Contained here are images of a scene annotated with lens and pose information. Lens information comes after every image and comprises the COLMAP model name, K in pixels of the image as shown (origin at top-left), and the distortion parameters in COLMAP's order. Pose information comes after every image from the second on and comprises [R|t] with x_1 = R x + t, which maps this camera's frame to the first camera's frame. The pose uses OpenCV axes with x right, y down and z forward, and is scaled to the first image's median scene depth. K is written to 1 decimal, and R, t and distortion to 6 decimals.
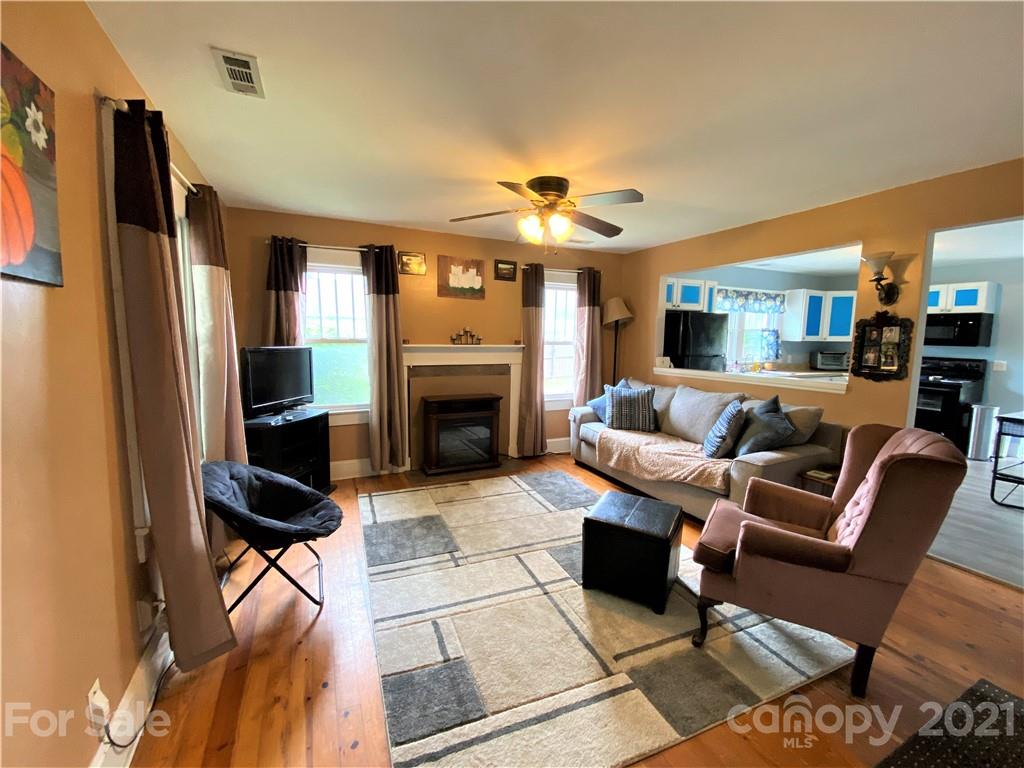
lens RADIAL K [[404.8, 0, 504.0], [0, 404.8, 390.3], [0, 0, 1]] dist [-0.001154, -0.000155]
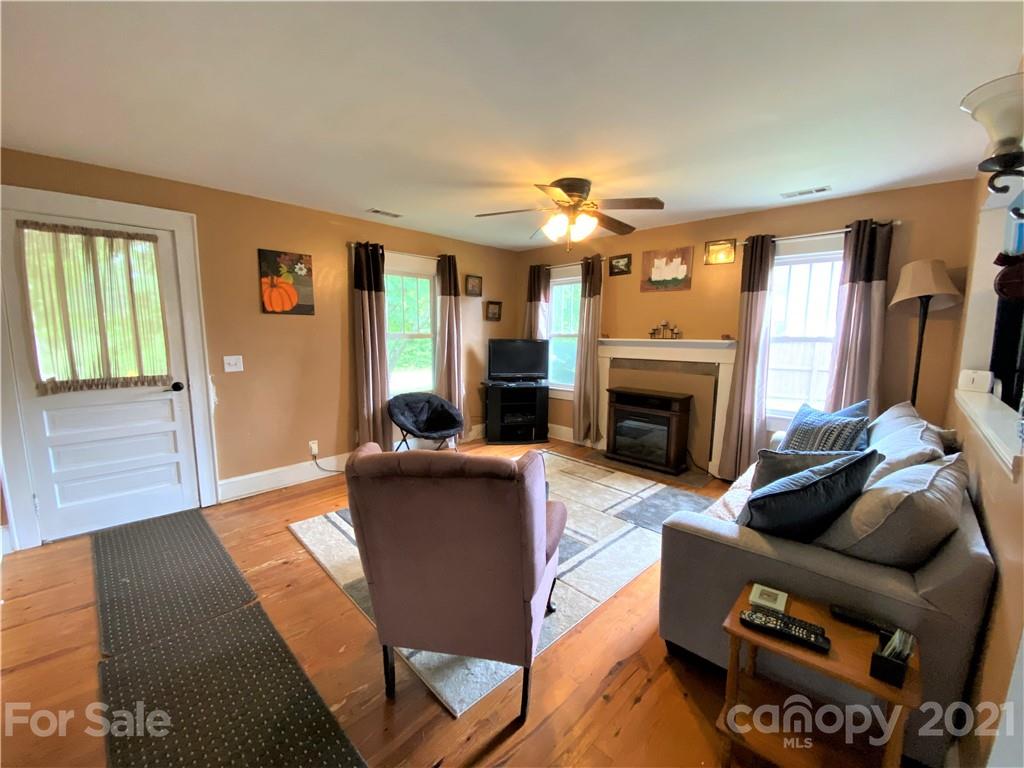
lens RADIAL K [[419.8, 0, 502.4], [0, 419.8, 391.2], [0, 0, 1]] dist [-0.028602, -0.004561]
pose [[0.311036, 0.126398, -0.941955, 0.759383], [-0.115927, 0.988762, 0.094399, -0.041294], [0.943301, 0.079836, 0.322194, 0.342755]]
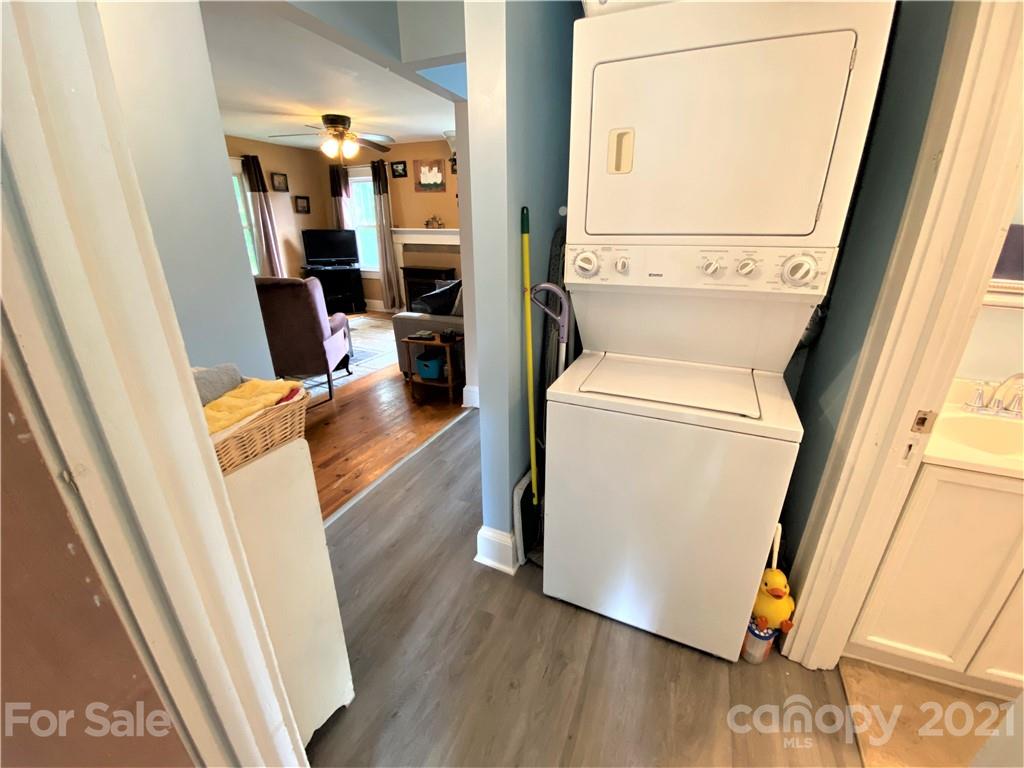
lens RADIAL K [[419.8, 0, 527.3], [0, 419.8, 406.3], [0, 0, 1]] dist [-0.028602, -0.004561]
pose [[0.655573, 0.302162, -0.692042, 1.324888], [-0.098444, 0.942829, 0.318406, -0.026352], [0.748687, -0.140611, 0.647840, 0.243793]]
